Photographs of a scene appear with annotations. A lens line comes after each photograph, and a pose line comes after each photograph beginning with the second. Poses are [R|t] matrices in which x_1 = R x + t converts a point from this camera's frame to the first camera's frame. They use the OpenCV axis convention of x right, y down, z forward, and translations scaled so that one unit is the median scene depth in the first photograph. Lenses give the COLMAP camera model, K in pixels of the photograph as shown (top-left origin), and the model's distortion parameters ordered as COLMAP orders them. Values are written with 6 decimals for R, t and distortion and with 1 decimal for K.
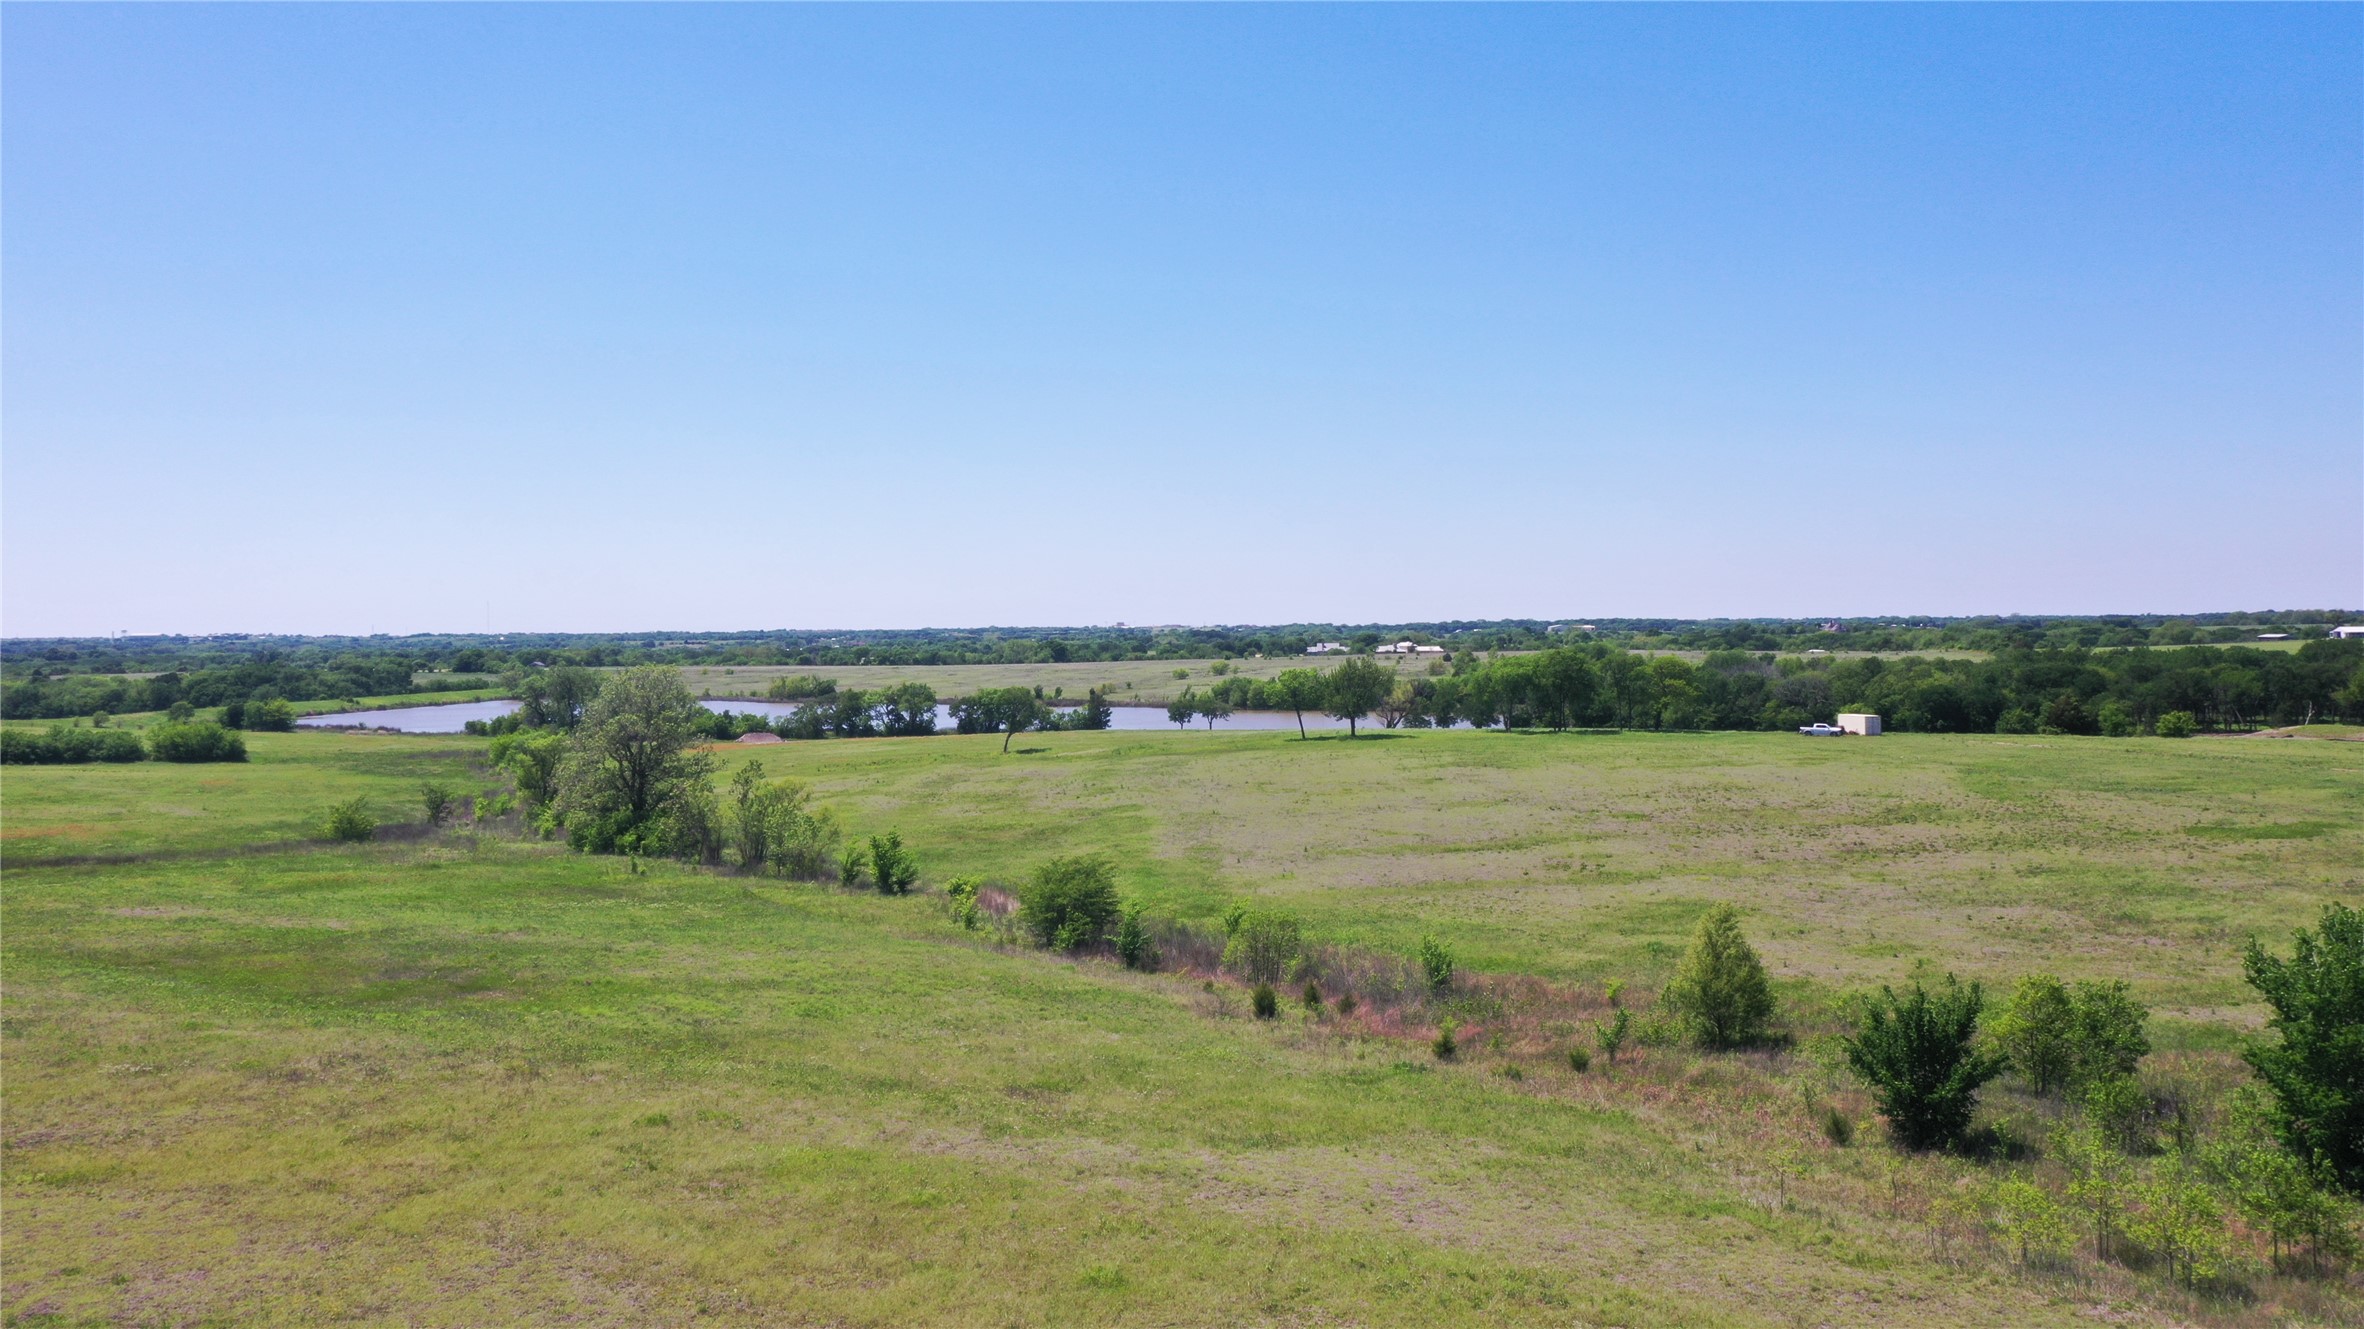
lens RADIAL K [[1878.4, 0, 1188.7], [0, 1878.4, 677.2], [0, 0, 1]] dist [0.017249, -0.007124]
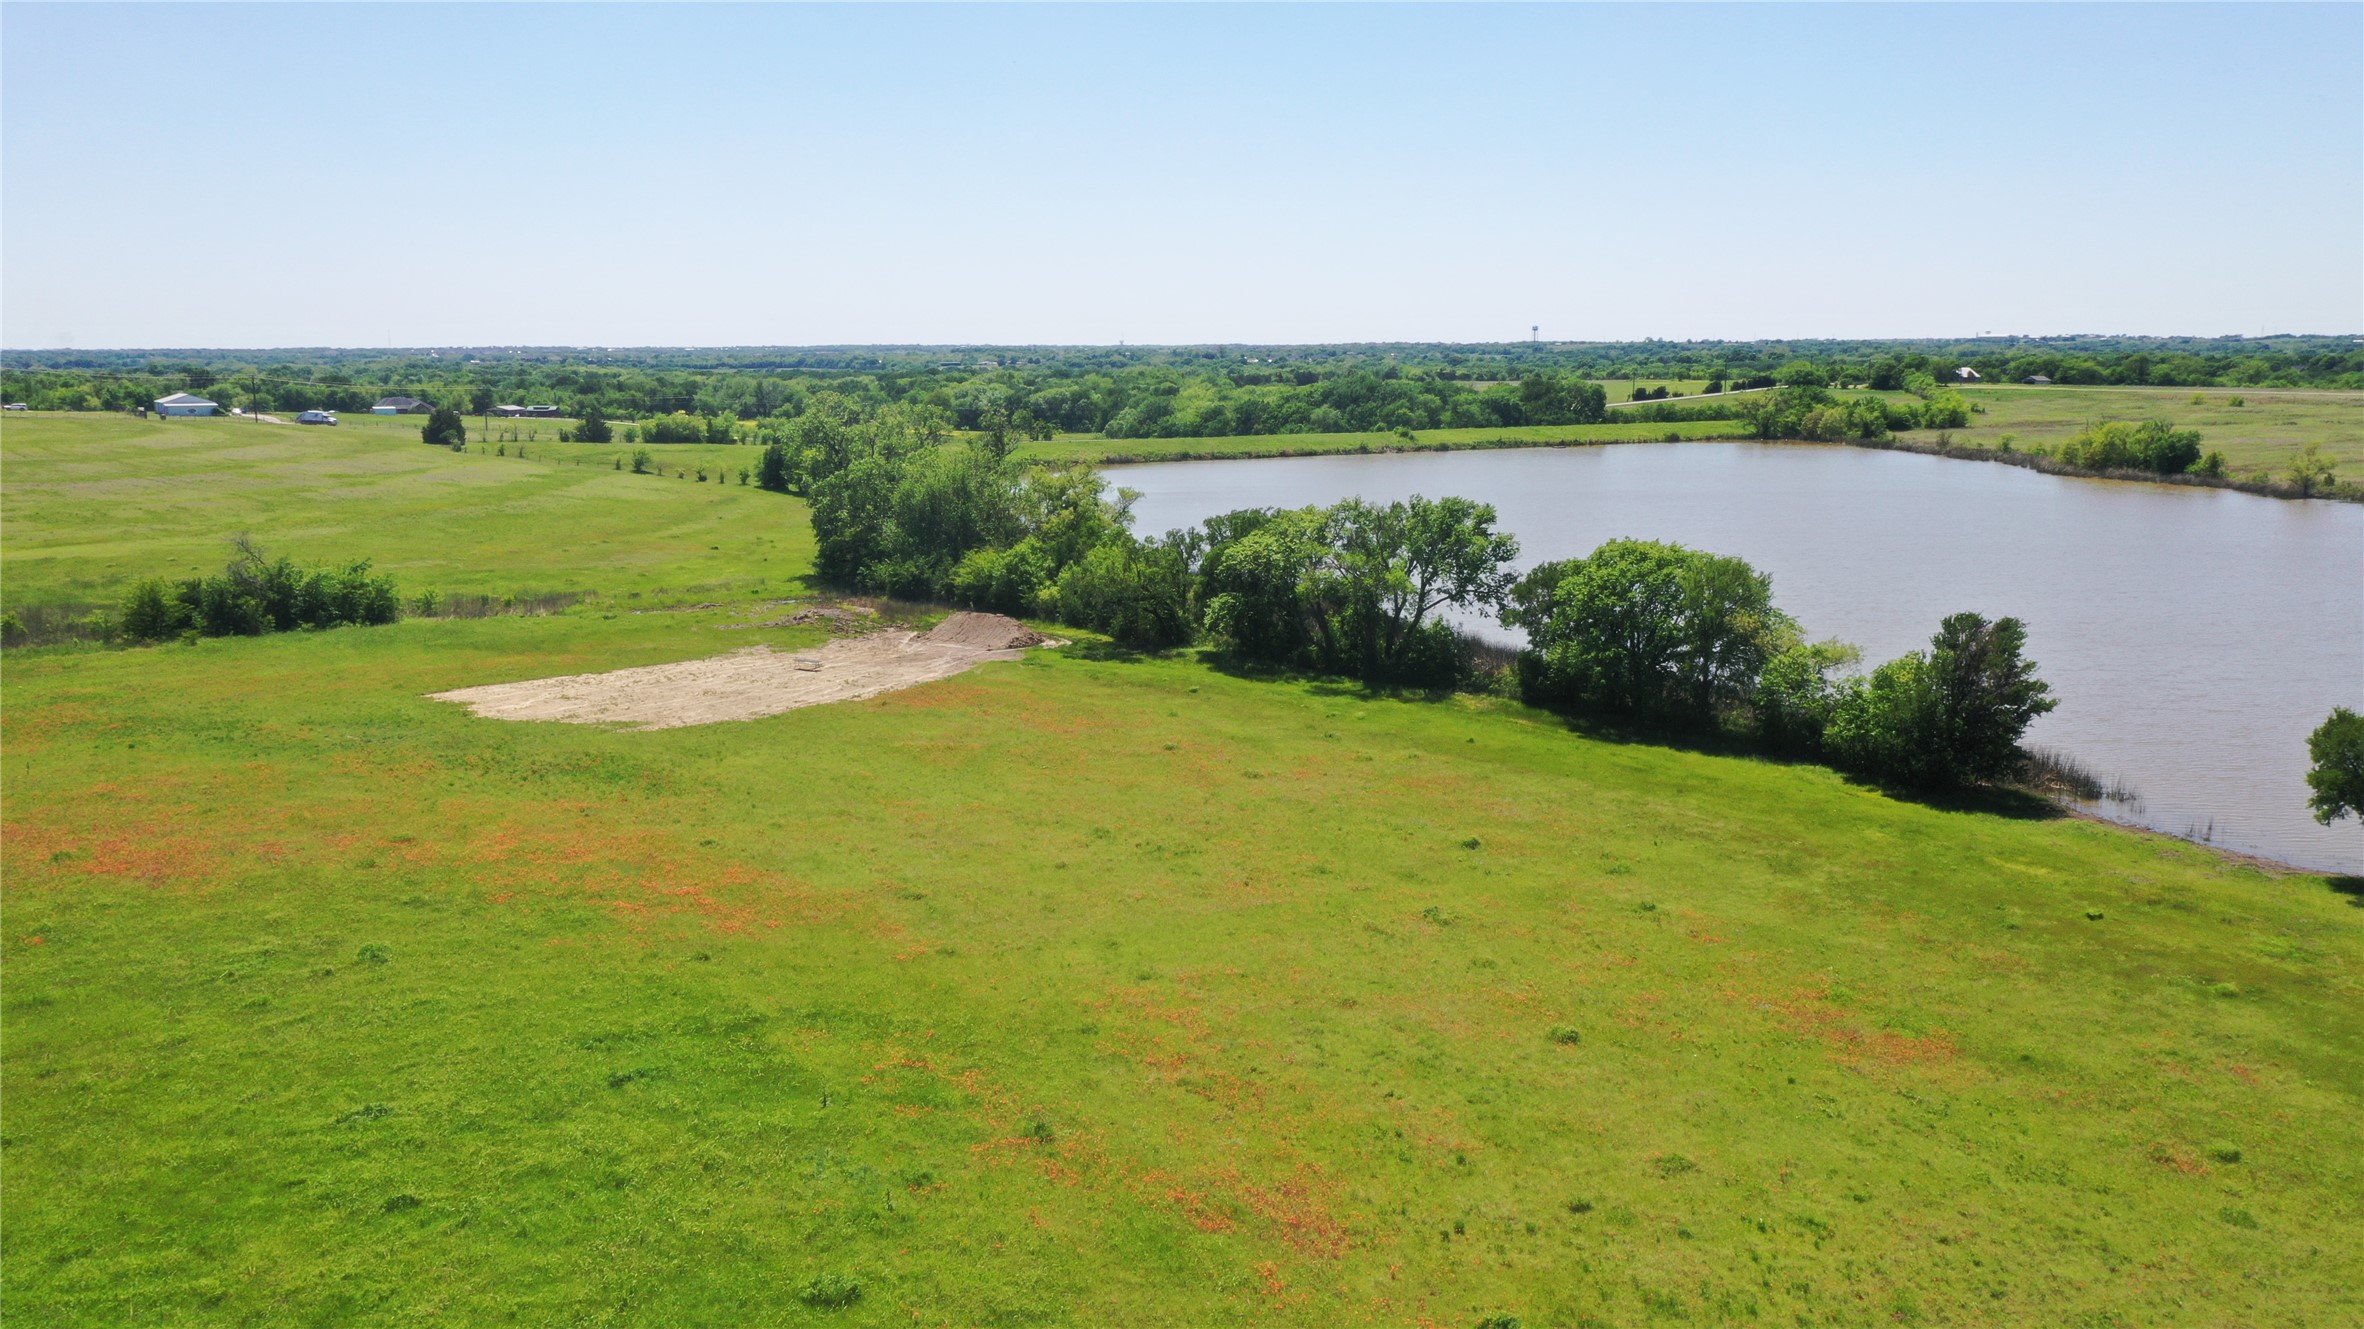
lens RADIAL K [[1878.4, 0, 1190.2], [0, 1878.4, 652.9], [0, 0, 1]] dist [0.017249, -0.007124]
pose [[0.589462, 0.138265, -0.795875, 0.070998], [-0.022705, 0.987689, 0.154771, -0.018057], [0.807477, -0.073161, 0.585344, 0.795852]]
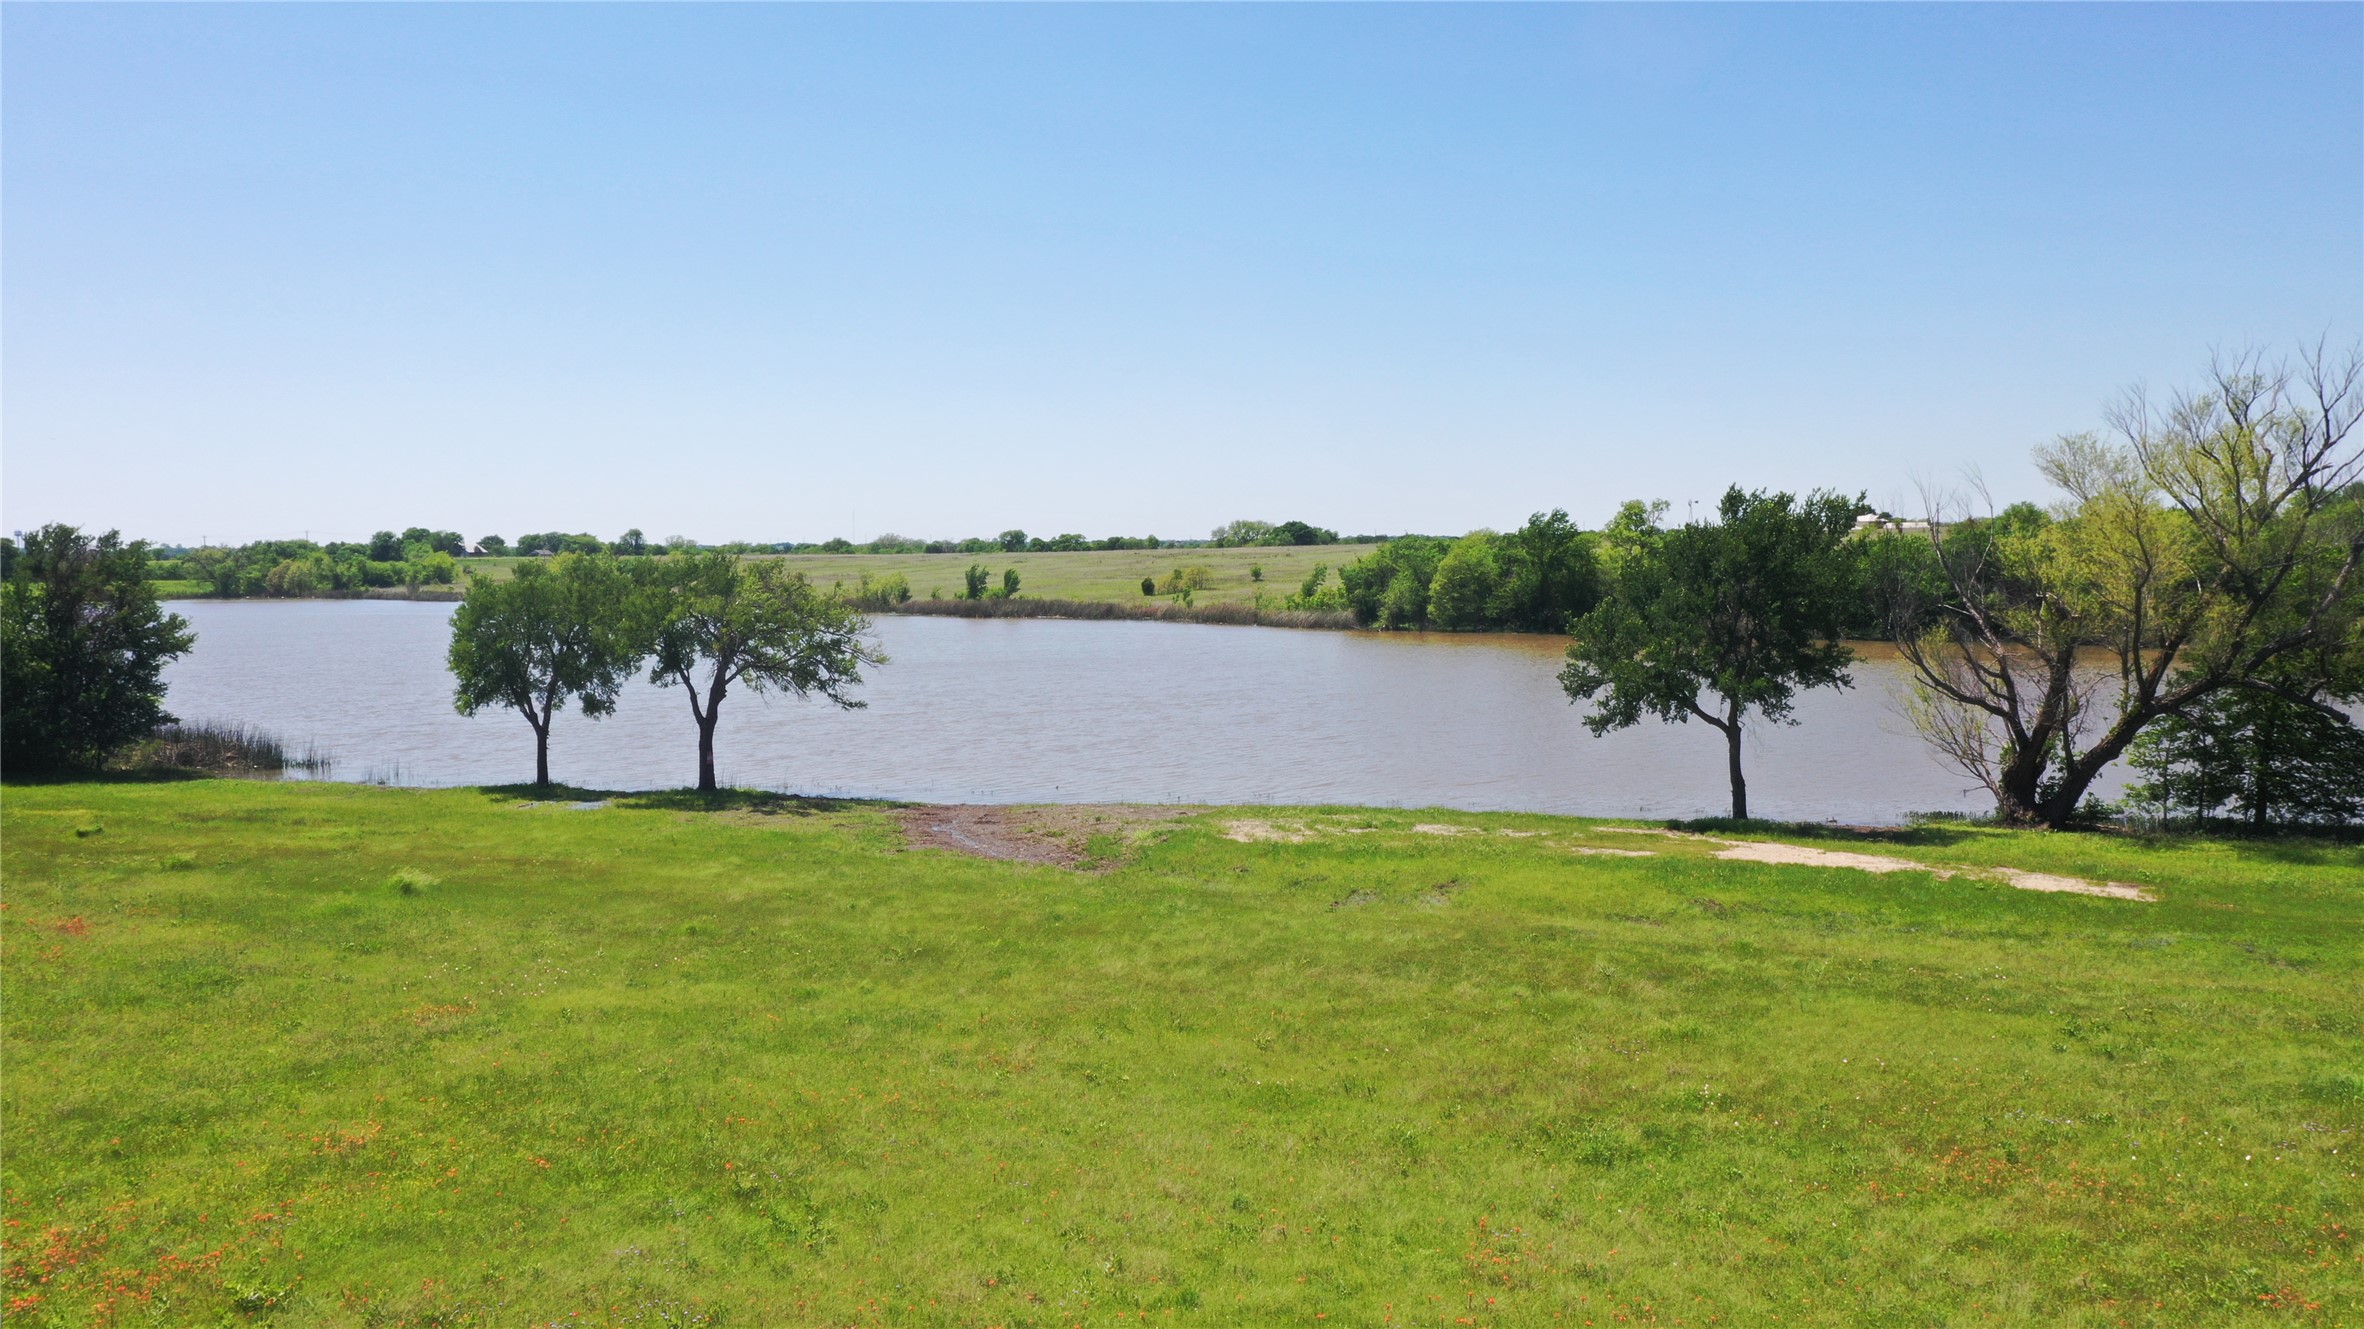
lens RADIAL K [[1878.4, 0, 1185.9], [0, 1878.4, 665.5], [0, 0, 1]] dist [0.017249, -0.007124]
pose [[0.976995, 0.014452, -0.212772, 0.077946], [-0.006395, 0.999238, 0.038508, 0.014146], [0.213166, -0.036261, 0.976343, 0.859529]]
